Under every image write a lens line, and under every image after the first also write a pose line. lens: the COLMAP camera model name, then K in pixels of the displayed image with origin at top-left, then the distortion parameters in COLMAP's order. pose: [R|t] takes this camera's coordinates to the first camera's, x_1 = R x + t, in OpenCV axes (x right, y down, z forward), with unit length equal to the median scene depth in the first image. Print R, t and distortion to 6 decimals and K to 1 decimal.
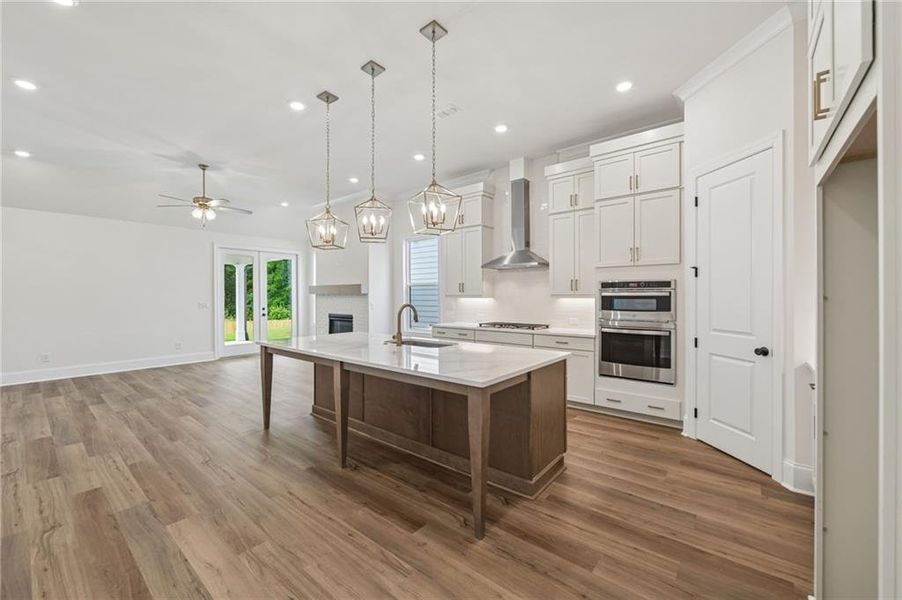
lens RADIAL K [[363.5, 0, 448.8], [0, 363.5, 295.4], [0, 0, 1]] dist [-0.012434, 0.001114]
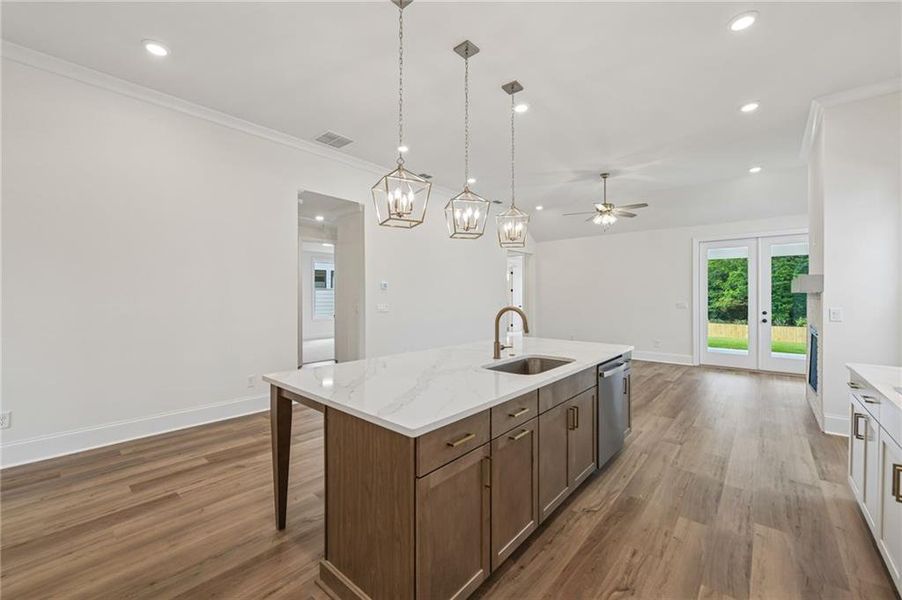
lens RADIAL K [[363.5, 0, 446.1], [0, 363.5, 297.1], [0, 0, 1]] dist [-0.012434, 0.001114]
pose [[-0.034453, 0.005967, -0.999388, 0.576947], [0.000899, 0.999982, 0.005939, -0.001732], [0.999406, -0.000694, -0.034458, 0.787610]]
